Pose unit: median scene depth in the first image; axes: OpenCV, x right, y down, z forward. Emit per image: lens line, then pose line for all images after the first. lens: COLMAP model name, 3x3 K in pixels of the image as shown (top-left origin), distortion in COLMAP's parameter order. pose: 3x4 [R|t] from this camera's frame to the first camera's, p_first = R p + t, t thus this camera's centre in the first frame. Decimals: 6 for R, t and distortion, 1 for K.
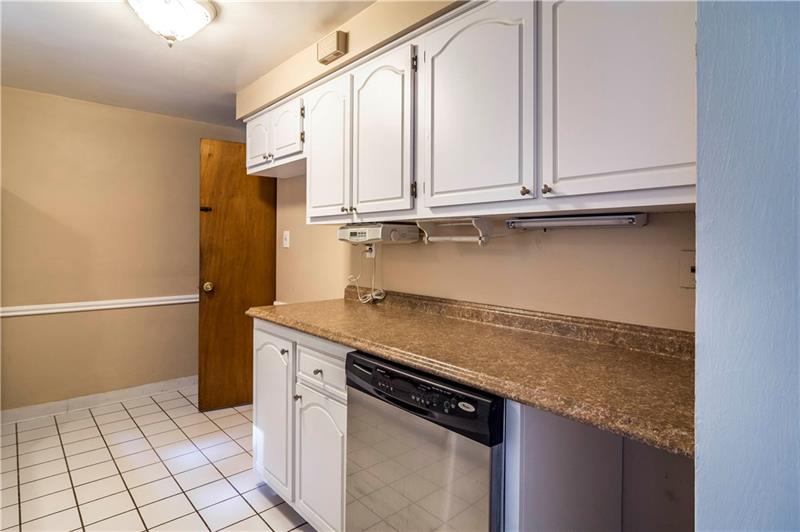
lens RADIAL K [[432.7, 0, 398.4], [0, 432.7, 245.1], [0, 0, 1]] dist [0.000411, 0.000361]
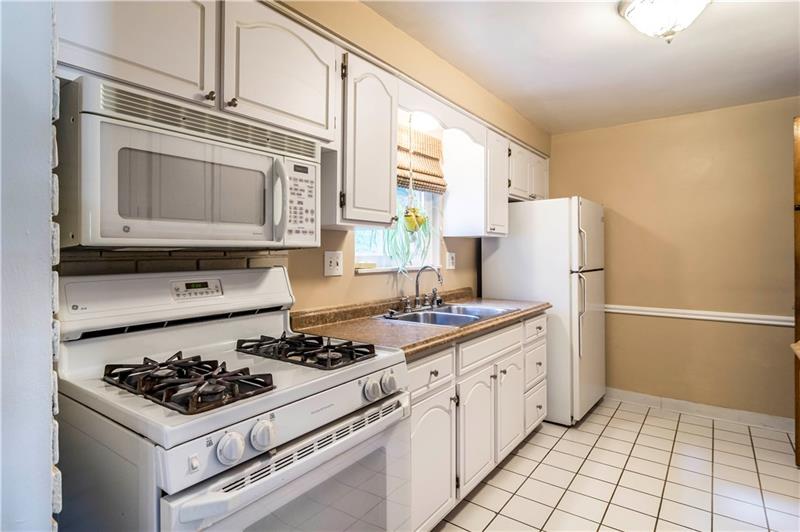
lens RADIAL K [[433.8, 0, 399.5], [0, 433.8, 254.3], [0, 0, 1]] dist [0.001420, 0.000031]
pose [[0.209652, 0.000182, -0.977776, 0.161213], [-0.001010, 0.999999, -0.000030, 0.000865], [0.977776, 0.000993, 0.209652, 0.135950]]
